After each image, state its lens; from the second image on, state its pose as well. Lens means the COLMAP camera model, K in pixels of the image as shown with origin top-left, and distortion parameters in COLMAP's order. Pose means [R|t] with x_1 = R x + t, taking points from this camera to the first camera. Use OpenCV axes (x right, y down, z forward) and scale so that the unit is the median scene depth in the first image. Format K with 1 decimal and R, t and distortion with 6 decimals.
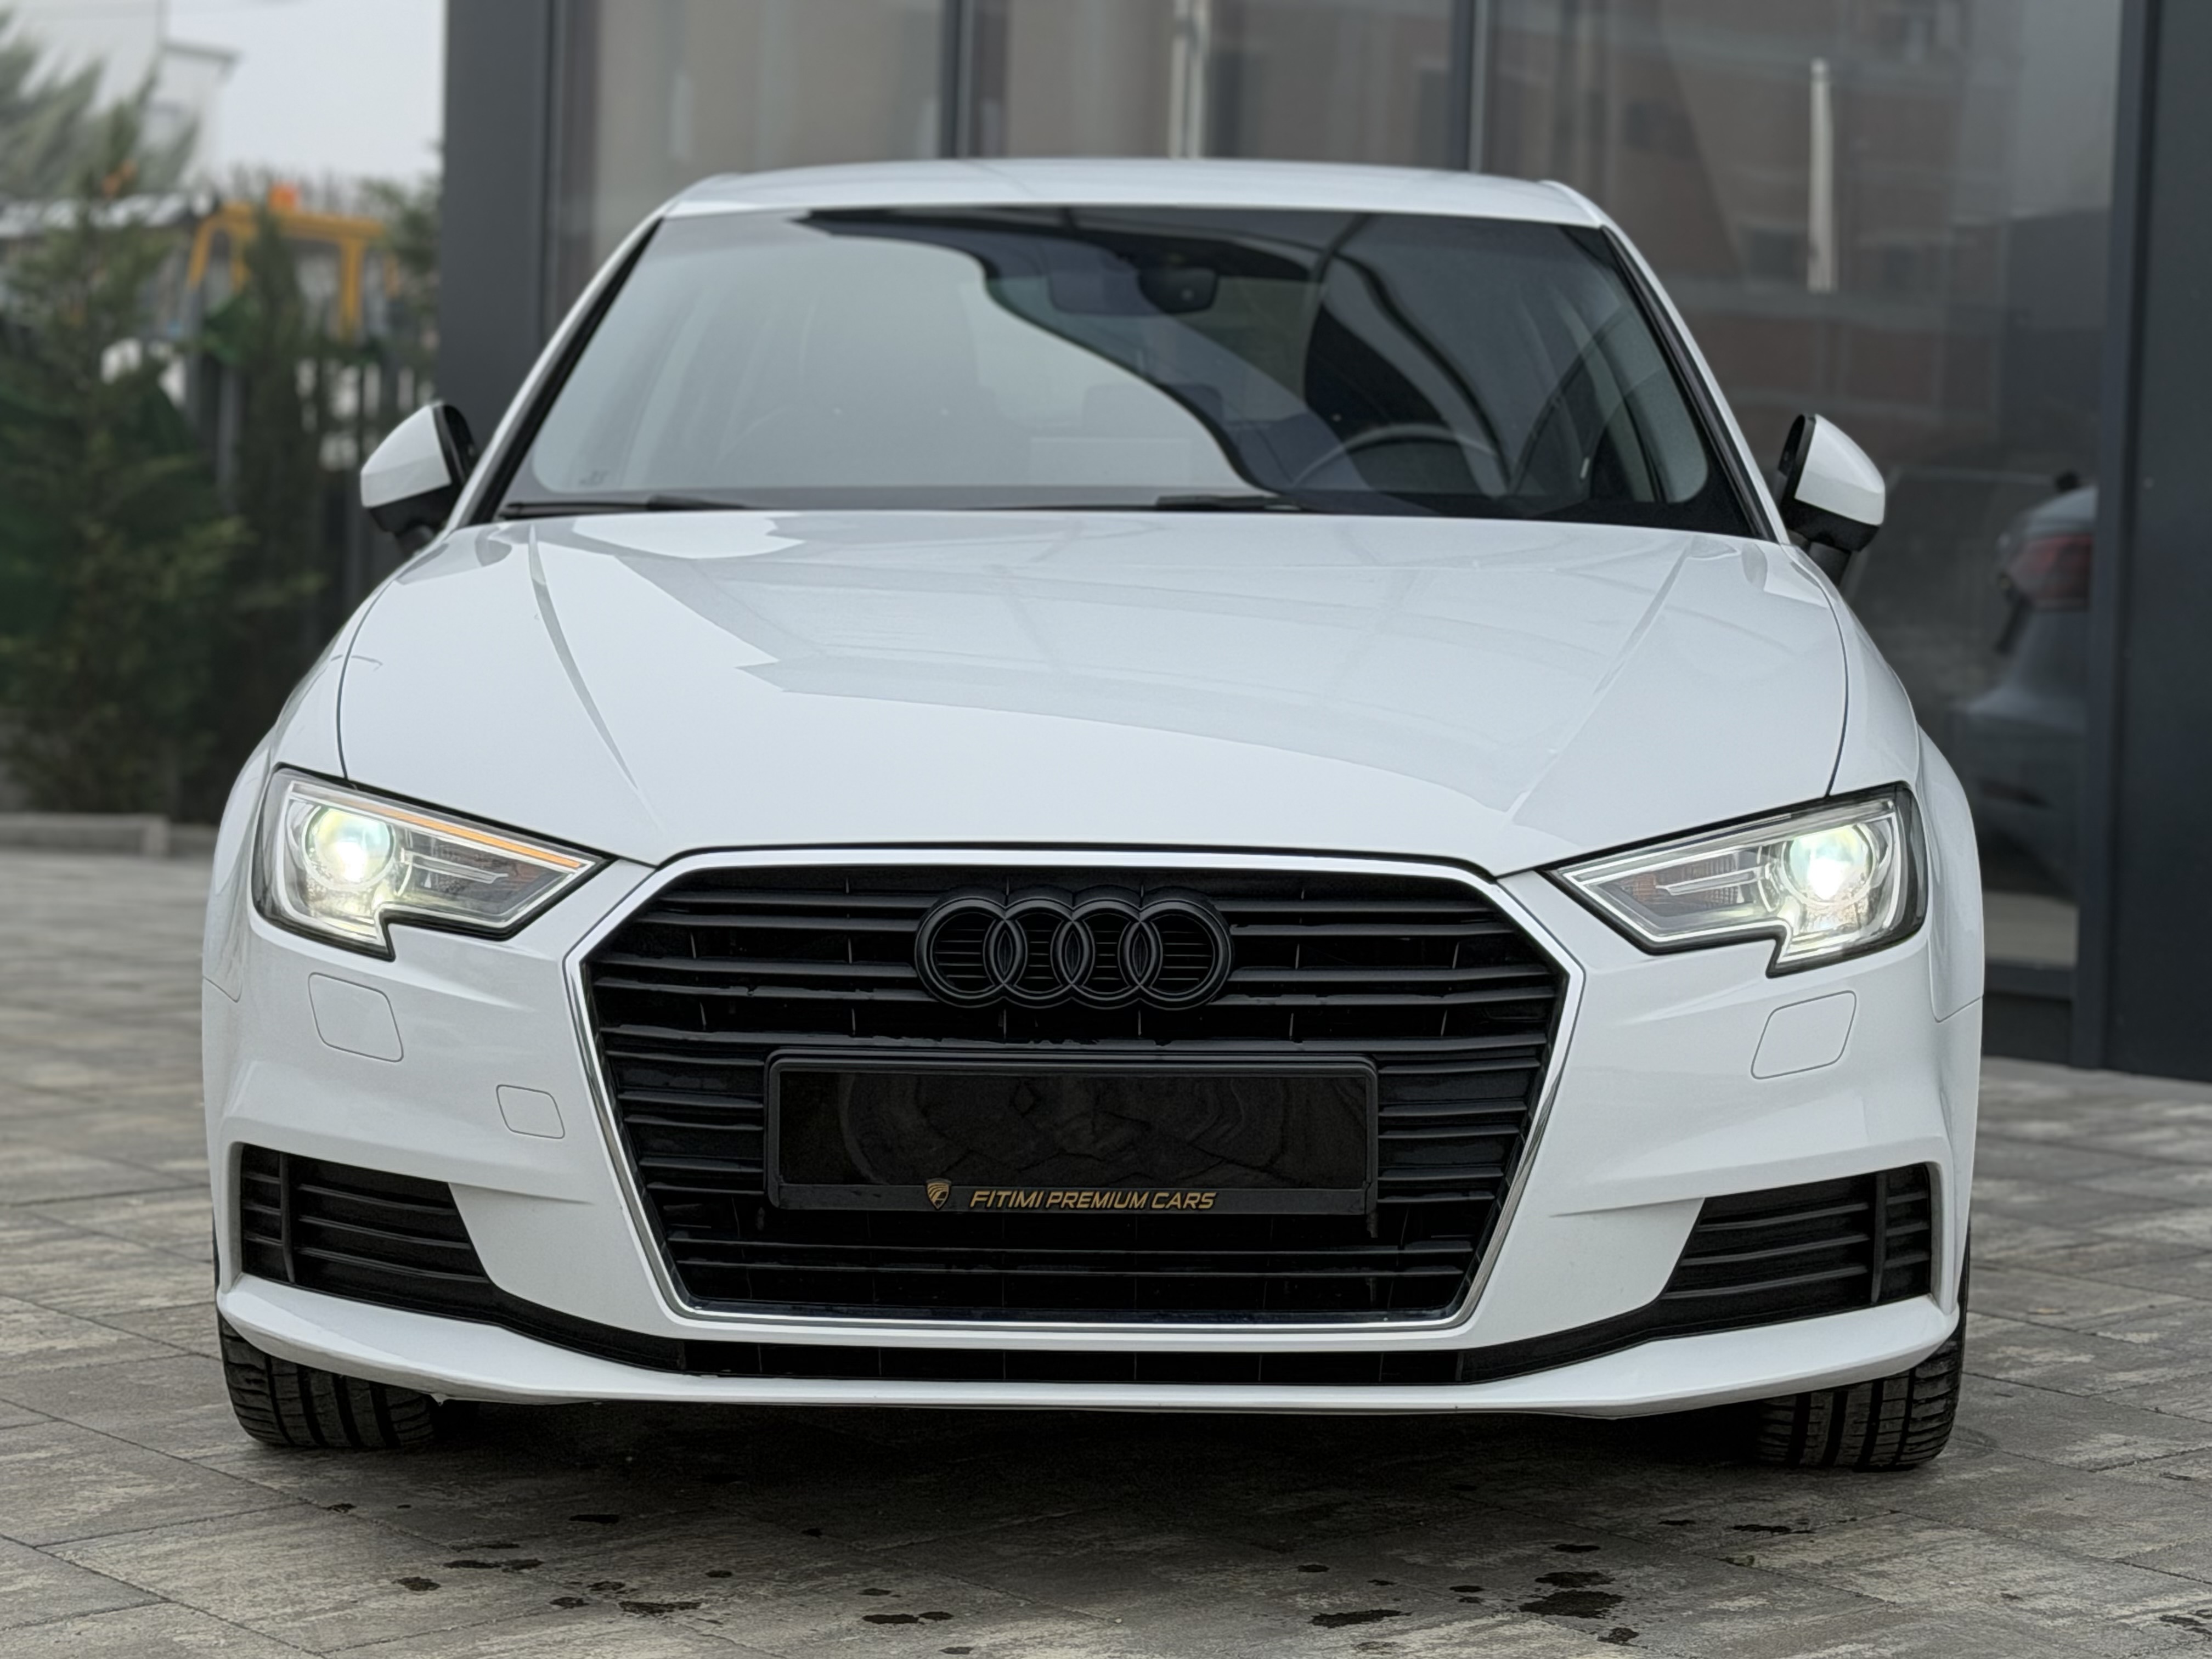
lens RADIAL K [[4984.2, 0, 1114.8], [0, 4984.2, 826.5], [0, 0, 1]] dist [0.143436, 0.000000]
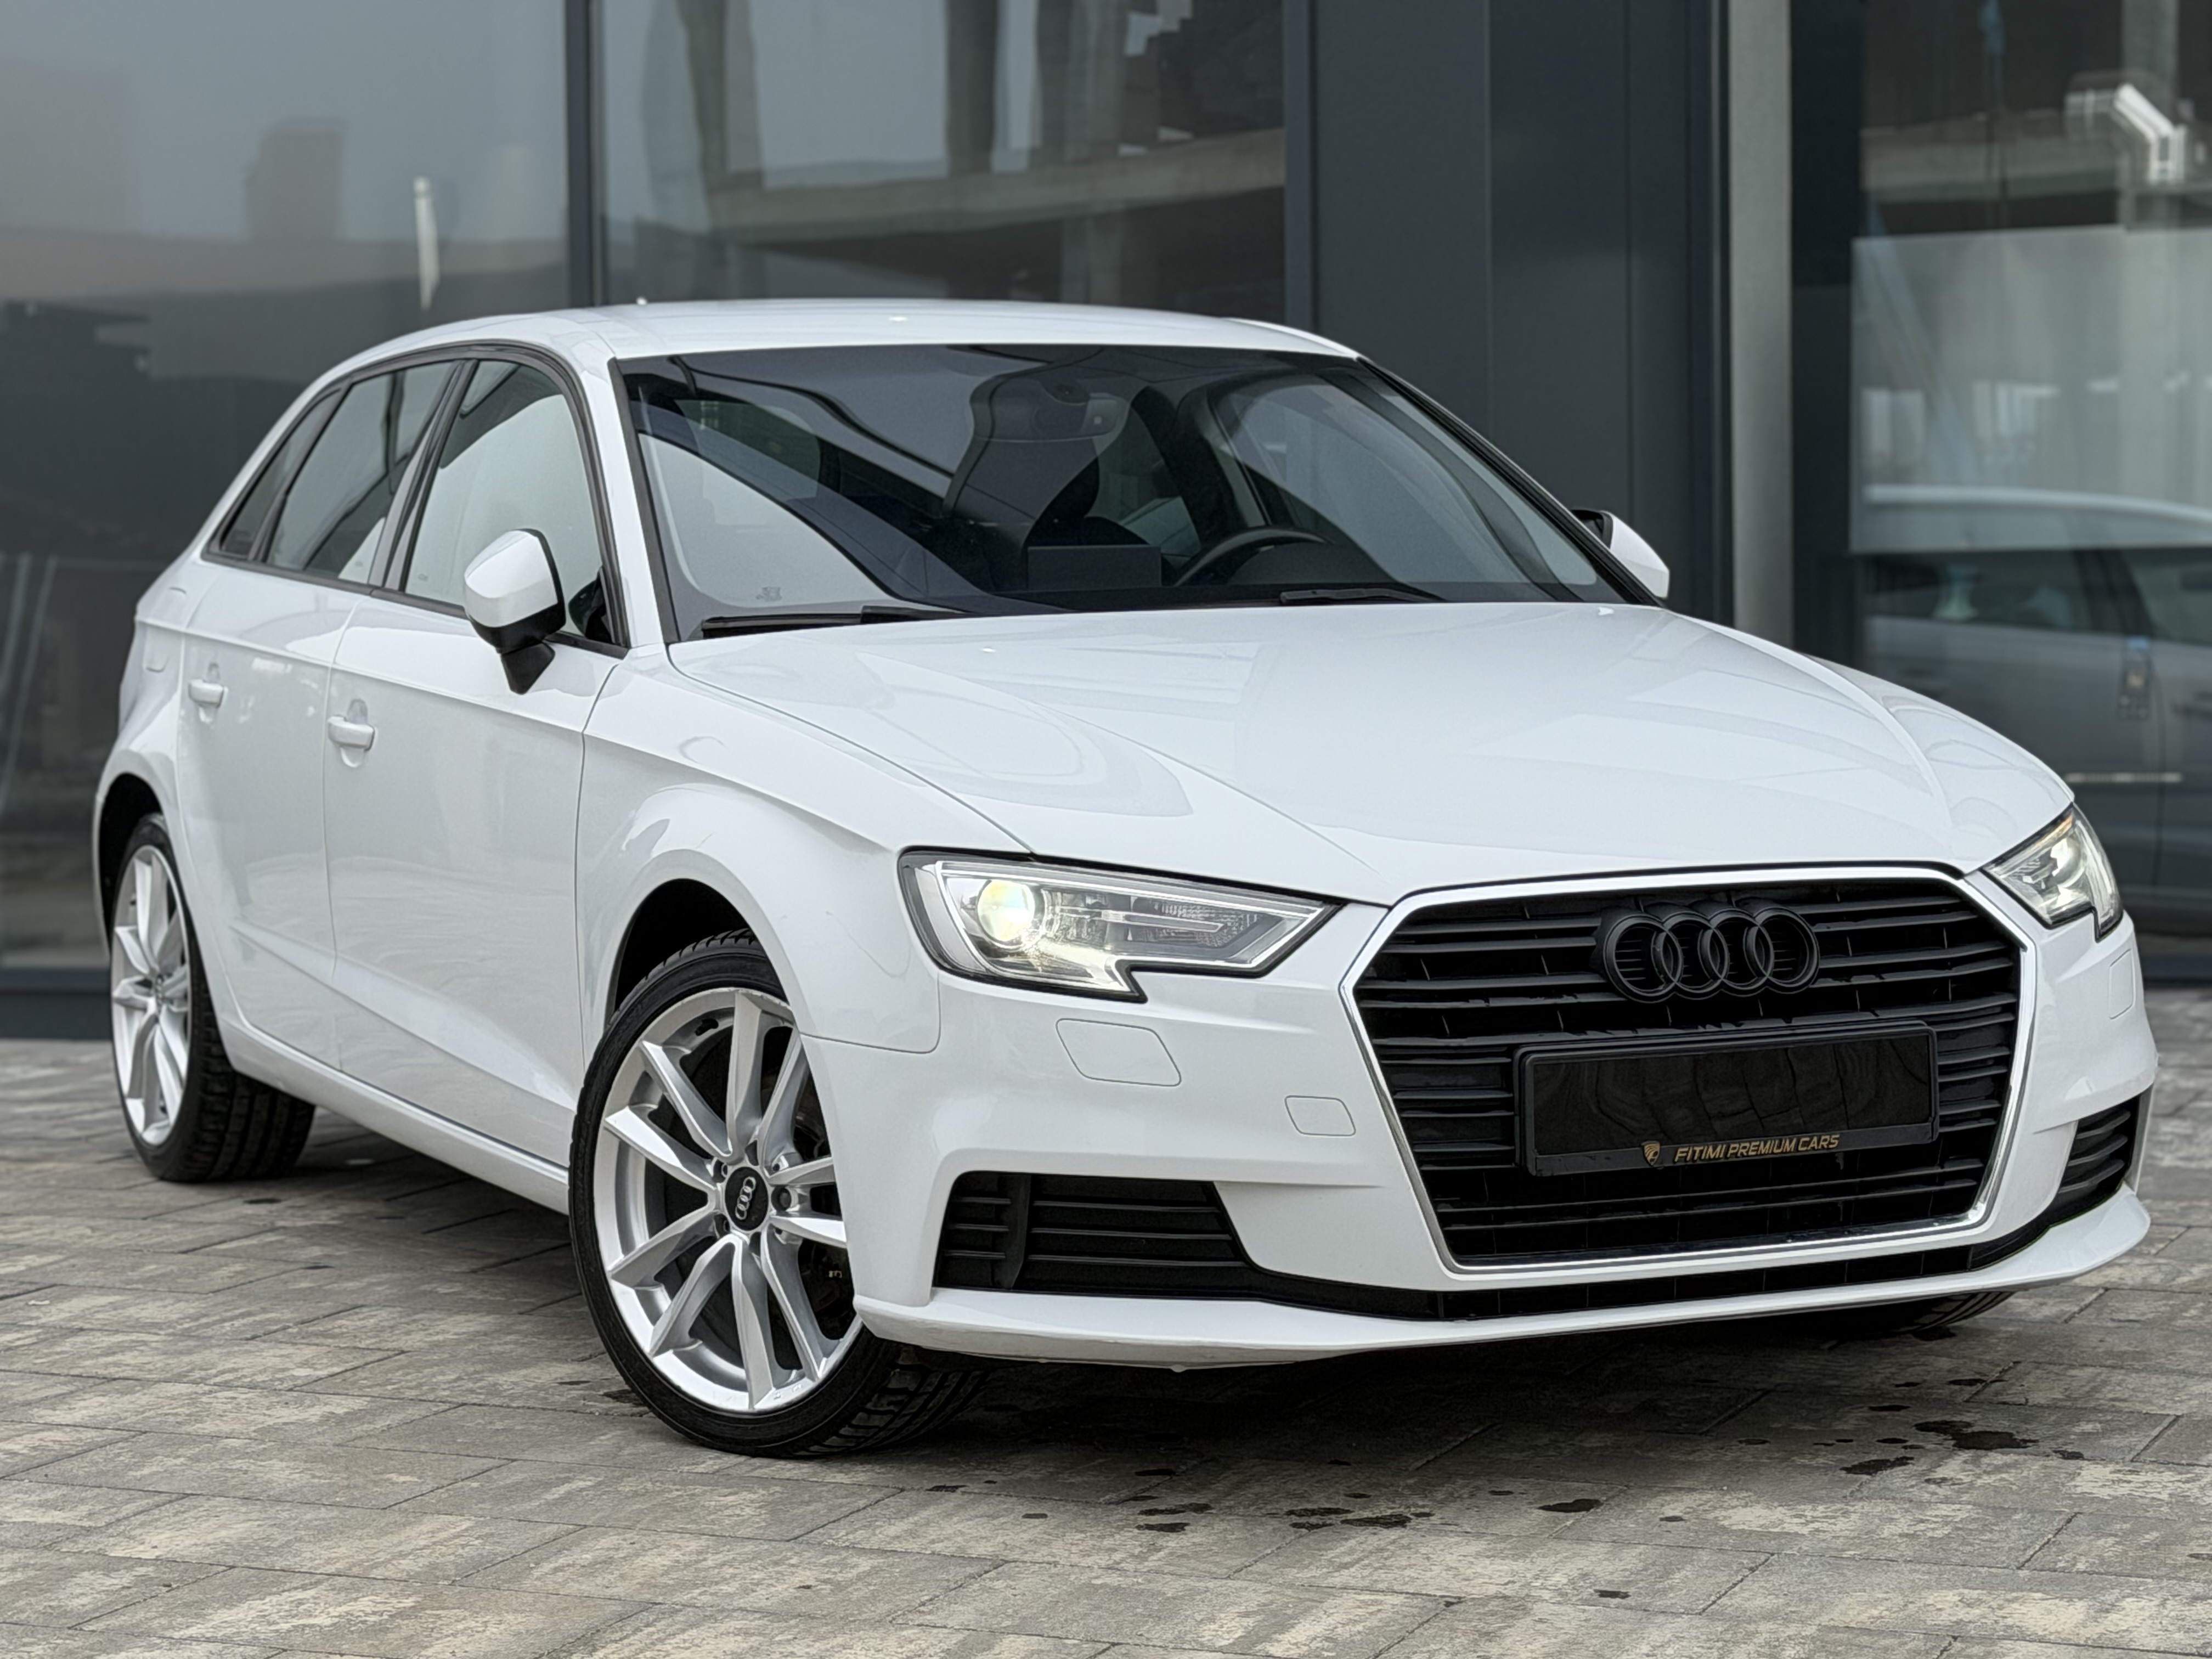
lens RADIAL K [[4984.2, 0, 1092.4], [0, 4984.2, 836.5], [0, 0, 1]] dist [0.143436, 0.000000]
pose [[0.889771, -0.054274, 0.453169, -0.710325], [0.060373, 0.998175, 0.001010, -0.014816], [-0.452397, 0.026461, 0.891424, -0.050318]]
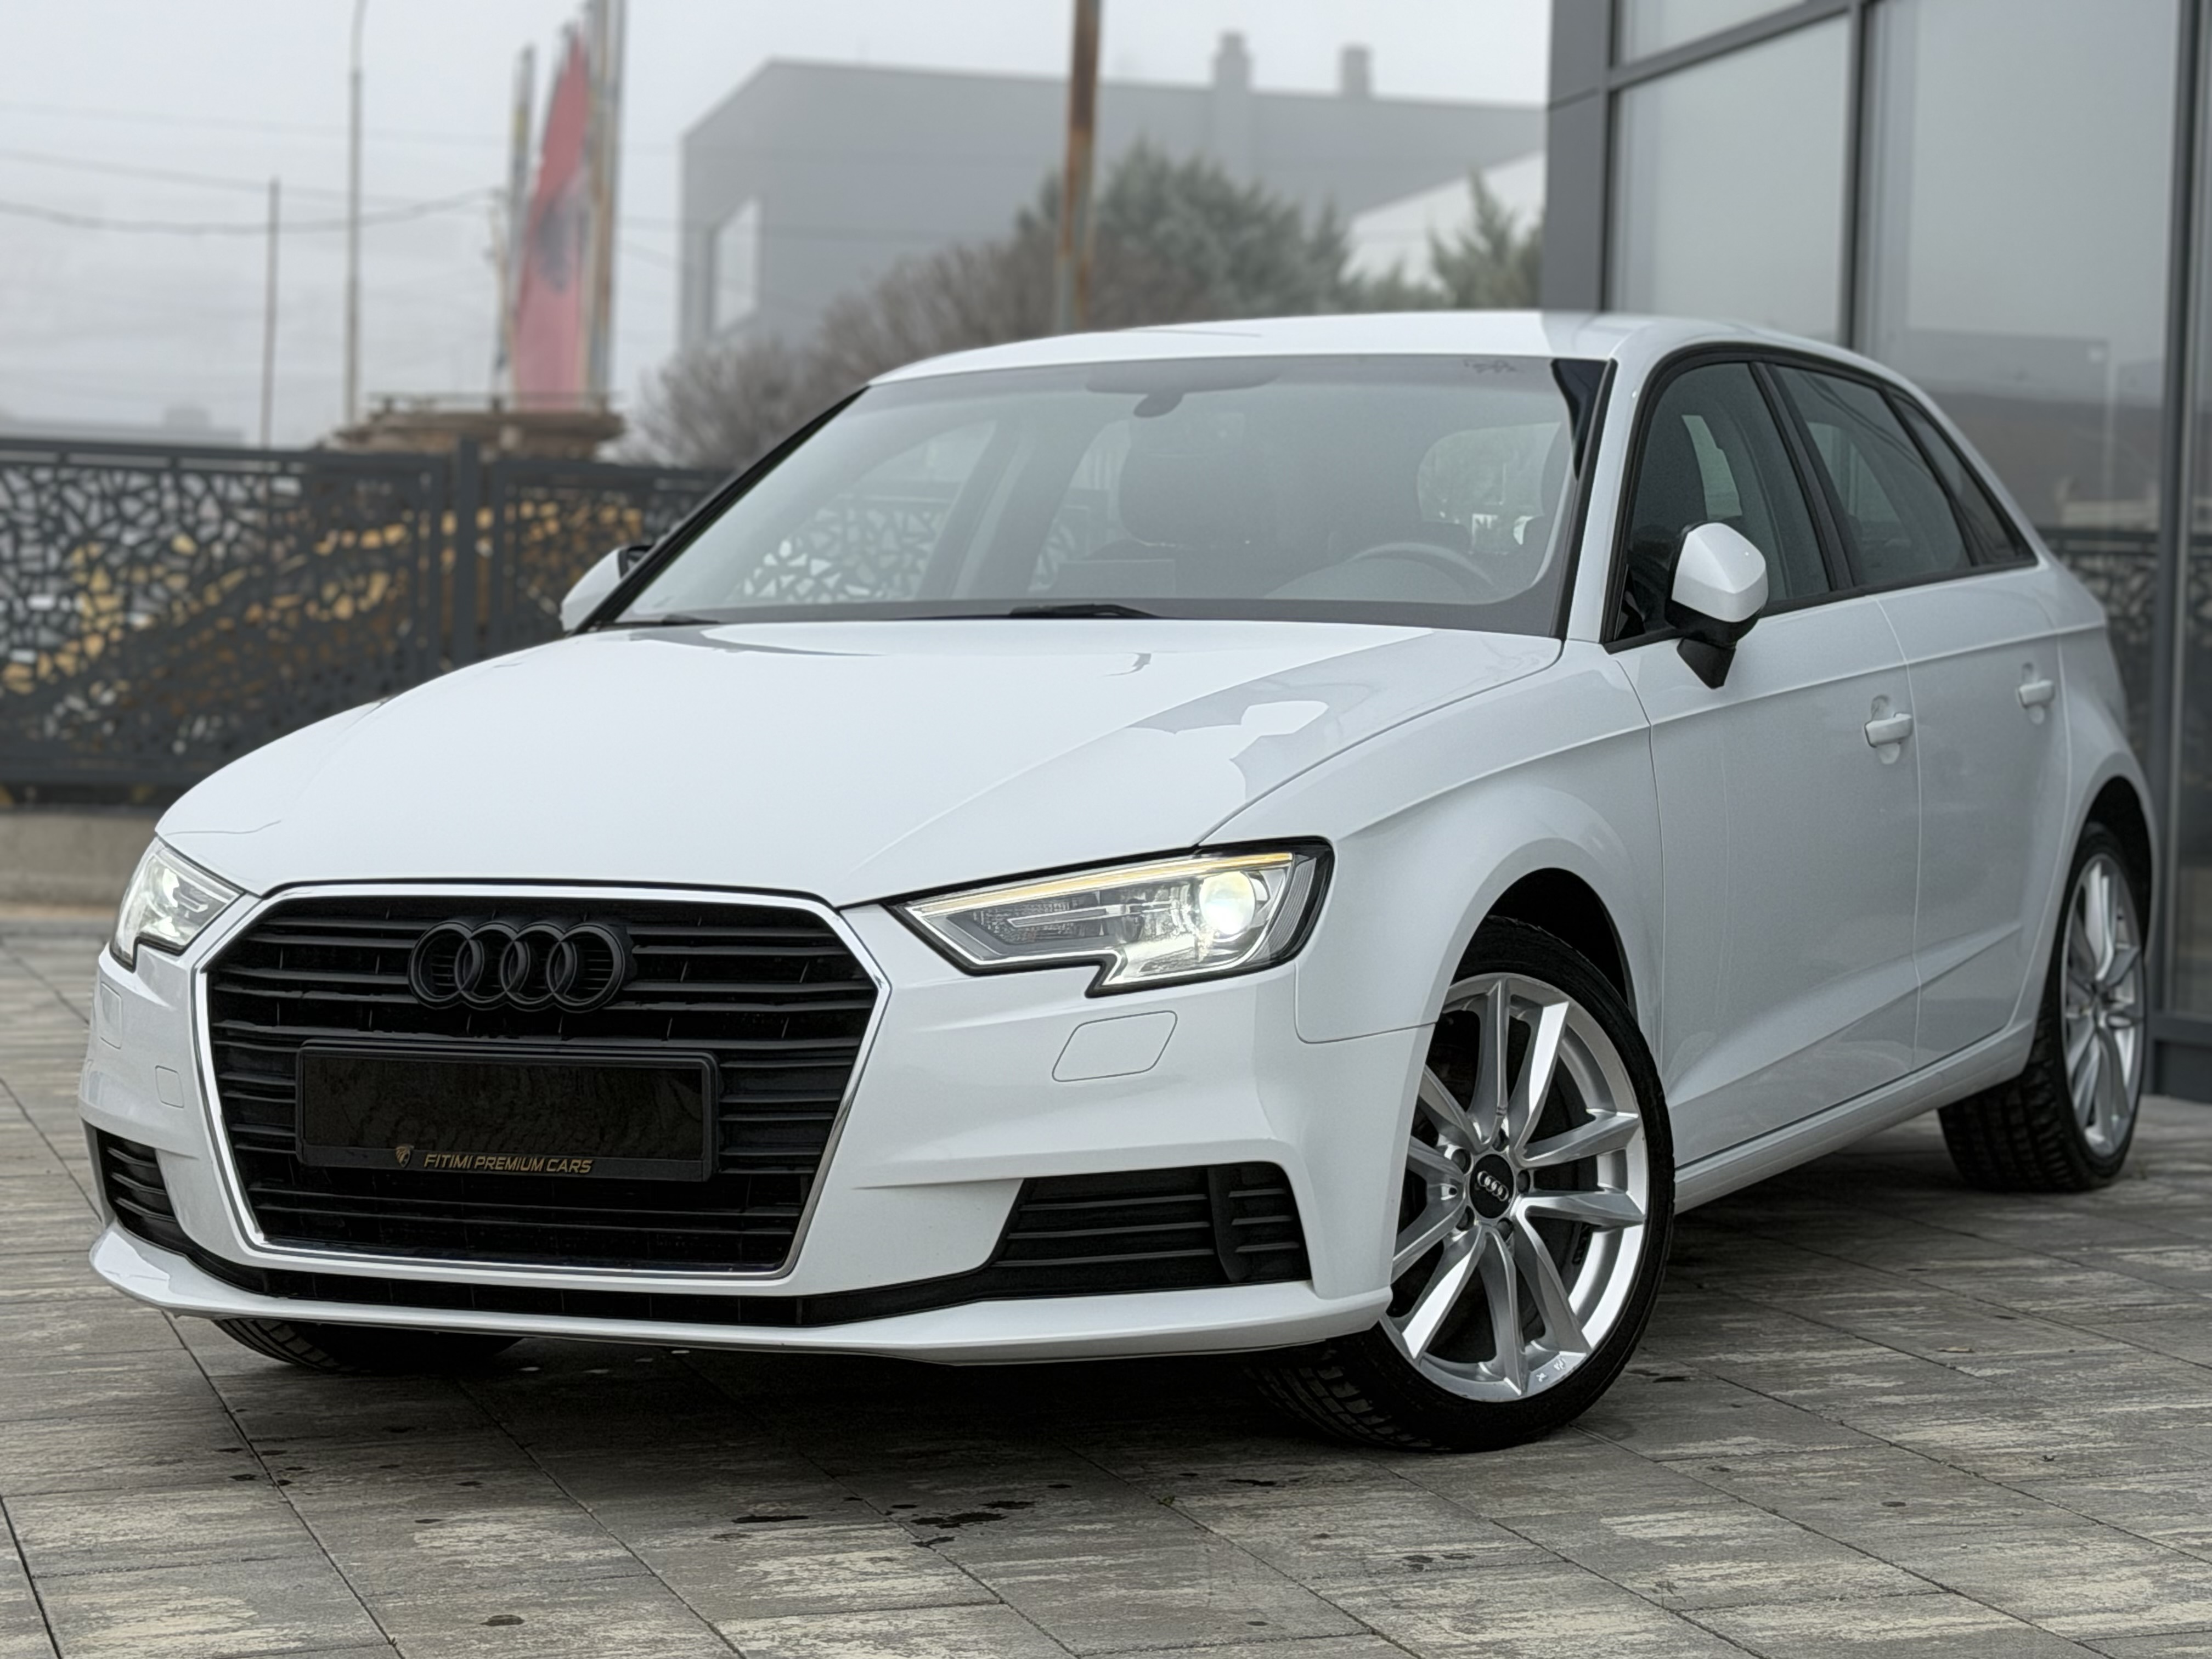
lens RADIAL K [[4984.2, 0, 1110.1], [0, 4984.2, 824.3], [0, 0, 1]] dist [0.143436, 0.000000]
pose [[0.908918, -0.001502, -0.416973, 0.643024], [-0.012934, 0.999411, -0.031793, 0.027453], [0.416775, 0.034290, 0.908363, -0.073117]]
